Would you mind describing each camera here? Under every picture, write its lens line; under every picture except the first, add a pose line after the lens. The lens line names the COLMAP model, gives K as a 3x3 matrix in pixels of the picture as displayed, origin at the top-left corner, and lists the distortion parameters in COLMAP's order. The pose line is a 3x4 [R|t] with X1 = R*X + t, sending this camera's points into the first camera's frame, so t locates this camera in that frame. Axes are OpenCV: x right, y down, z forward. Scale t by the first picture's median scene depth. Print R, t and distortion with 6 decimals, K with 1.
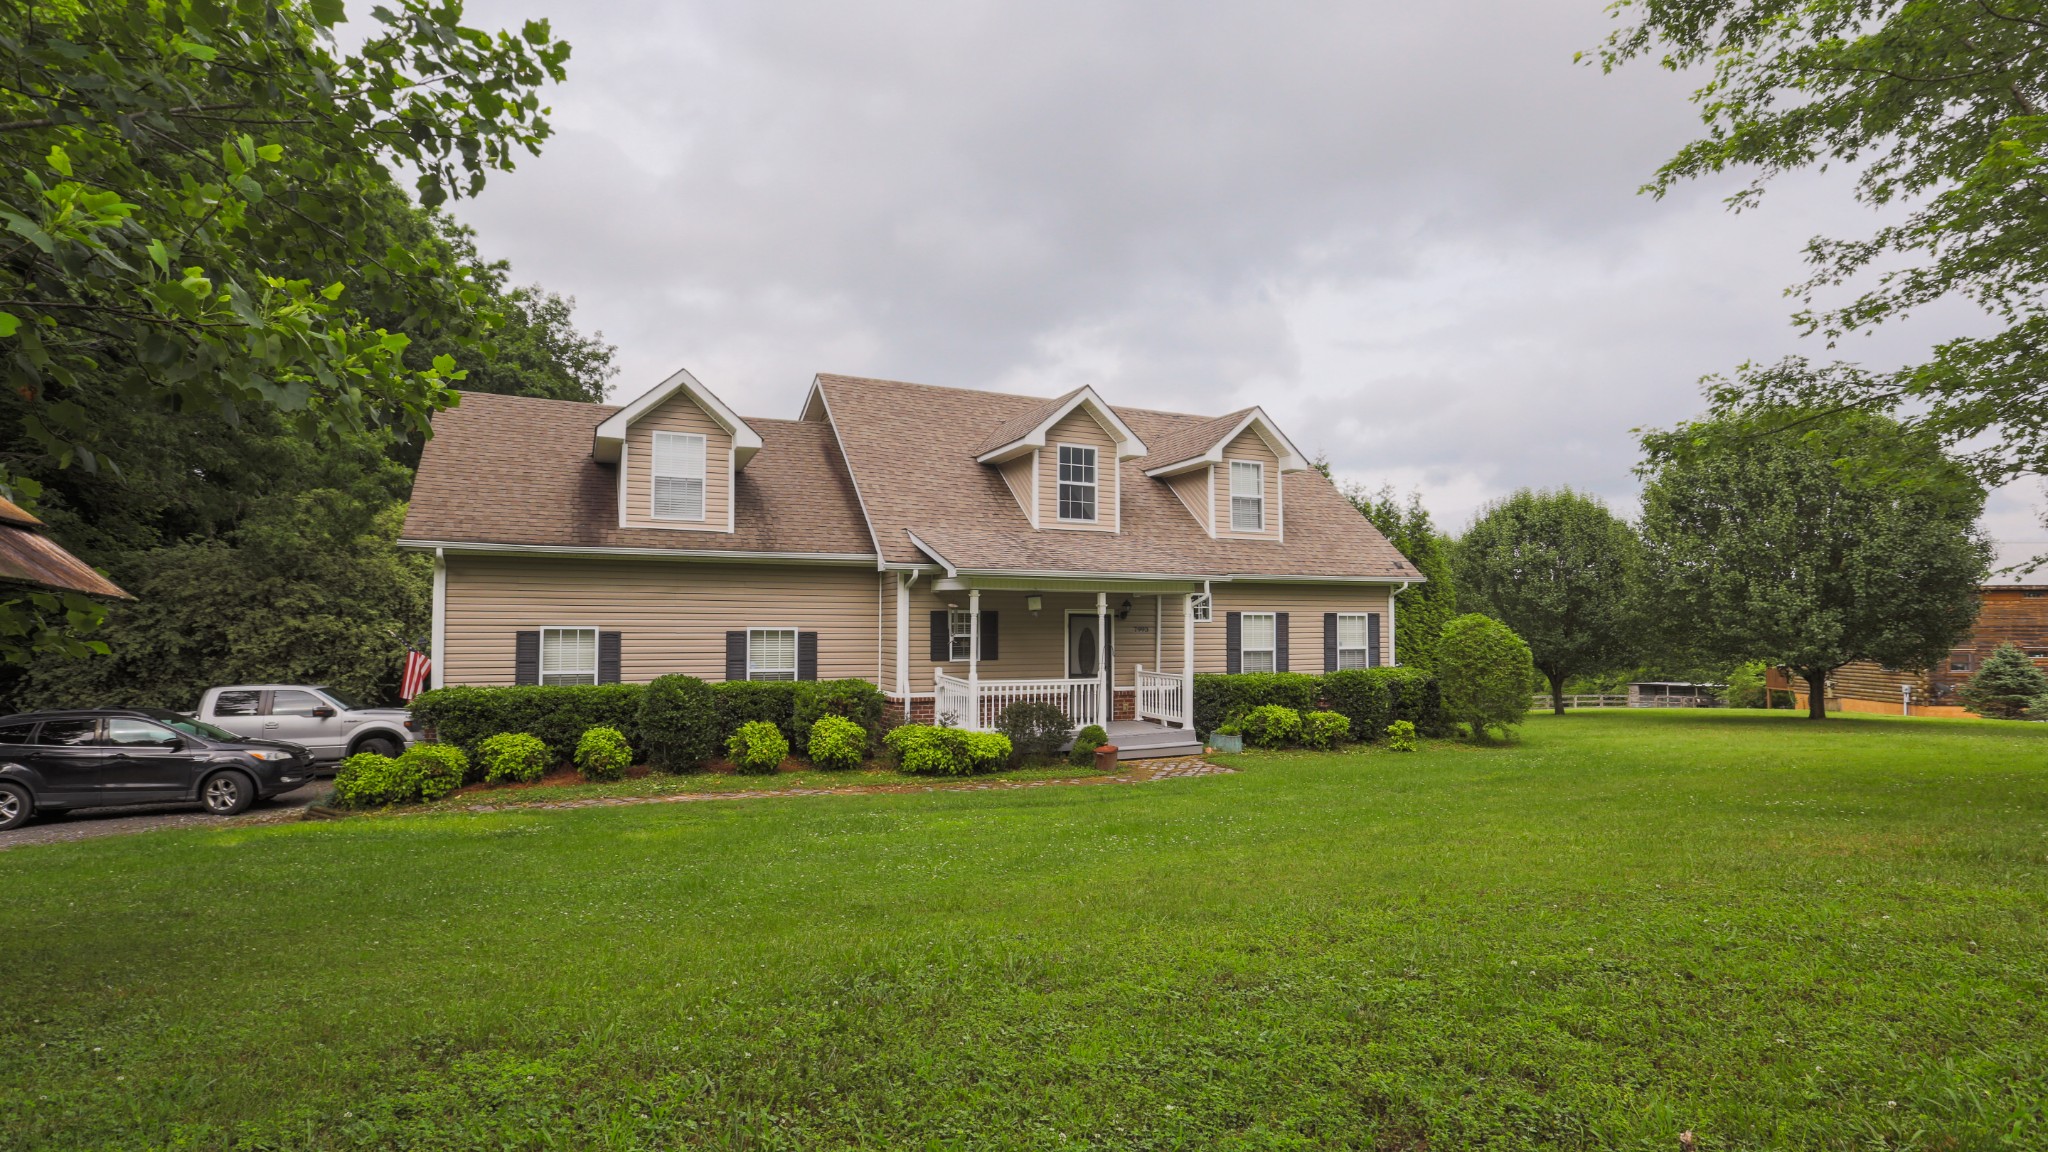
lens RADIAL K [[1008.5, 0, 1024.0], [0, 1008.5, 576.0], [0, 0, 1]] dist [-0.054209, 0.022673]
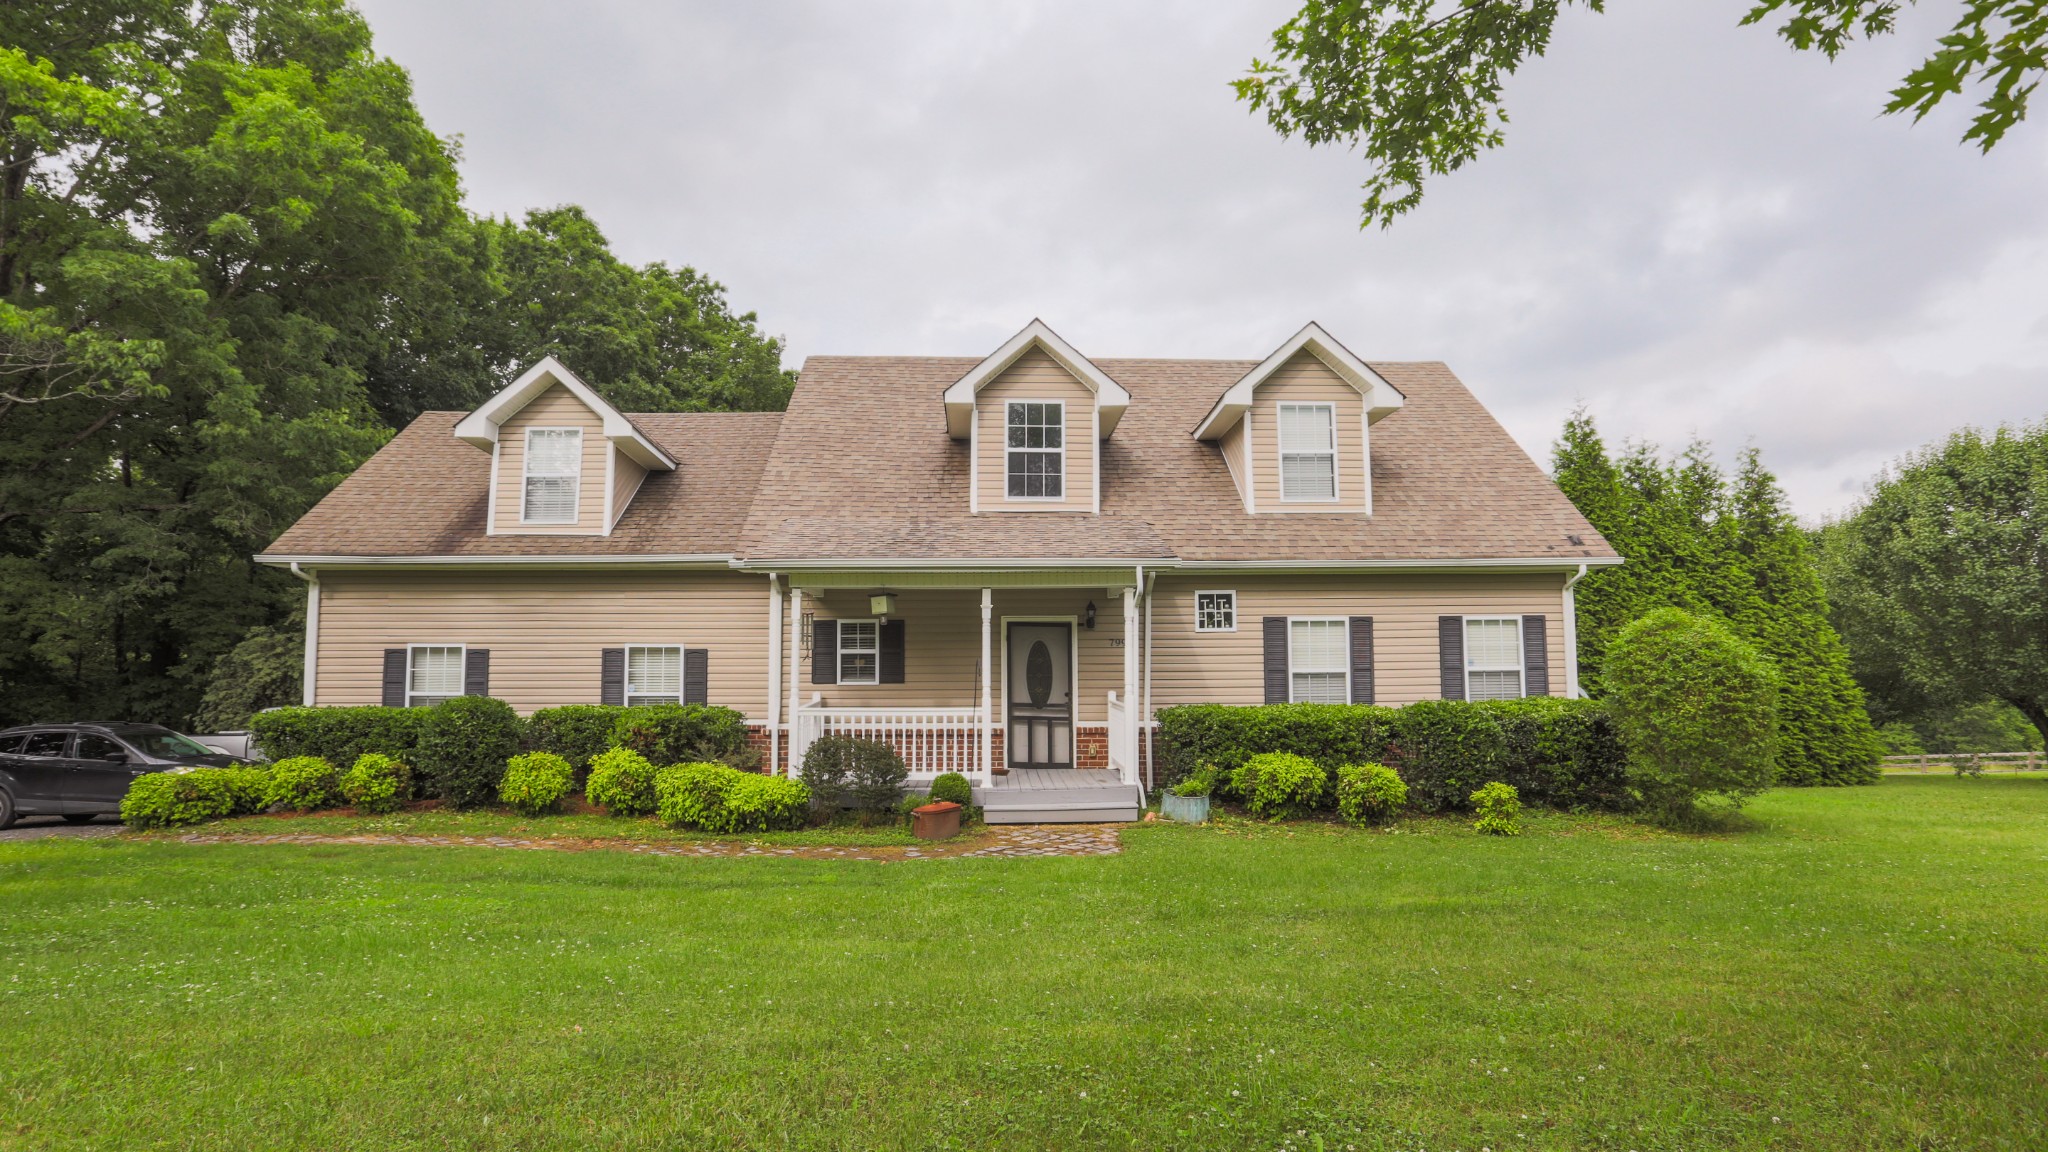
lens RADIAL K [[1008.5, 0, 1024.0], [0, 1008.5, 576.0], [0, 0, 1]] dist [-0.054209, 0.022673]
pose [[0.917357, -0.041433, -0.395902, 0.356833], [0.027073, 0.998759, -0.041794, 0.035403], [0.397143, 0.027622, 0.917341, 0.321324]]
